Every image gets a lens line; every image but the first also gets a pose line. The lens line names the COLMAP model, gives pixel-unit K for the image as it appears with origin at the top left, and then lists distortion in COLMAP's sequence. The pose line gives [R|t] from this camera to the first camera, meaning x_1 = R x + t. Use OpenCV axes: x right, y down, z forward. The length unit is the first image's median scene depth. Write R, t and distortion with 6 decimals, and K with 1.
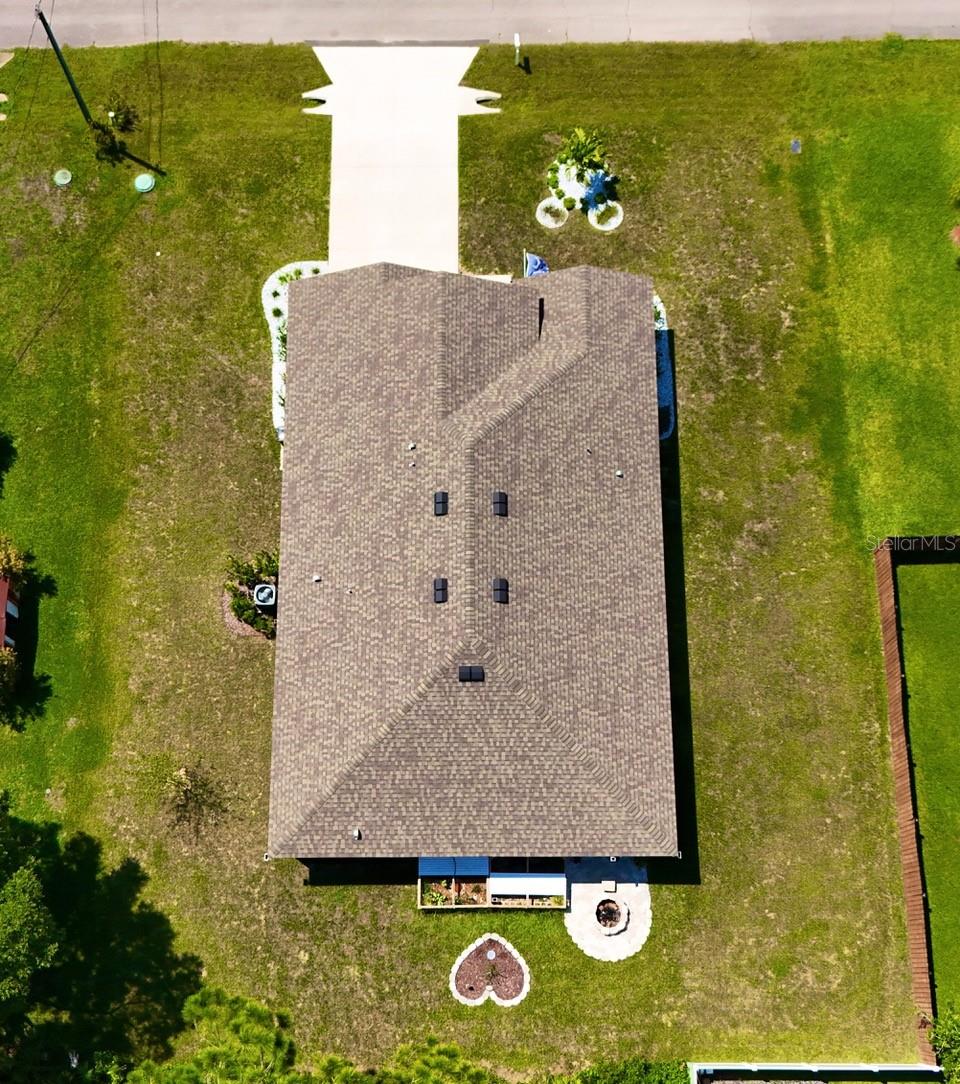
lens RADIAL K [[1415.8, 0, 469.7], [0, 1415.8, 542.6], [0, 0, 1]] dist [0.153401, -0.374852]
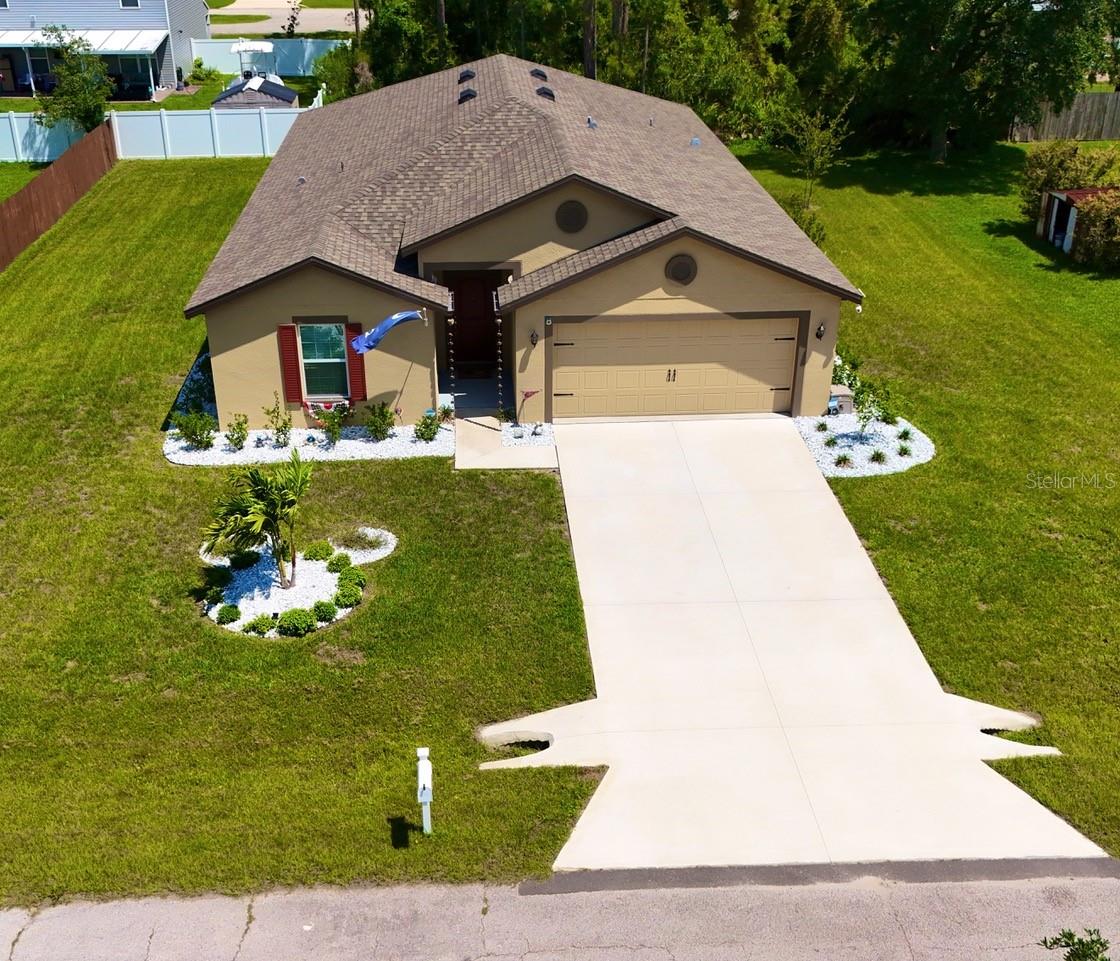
lens RADIAL K [[1247.1, 0, 533.1], [0, 1247.1, 499.2], [0, 0, 1]] dist [0.096918, -0.146759]
pose [[-0.998334, 0.044800, -0.036371, 0.020448], [-0.044104, -0.185925, 0.981574, -0.716672], [0.037212, 0.981542, 0.187591, 1.067259]]
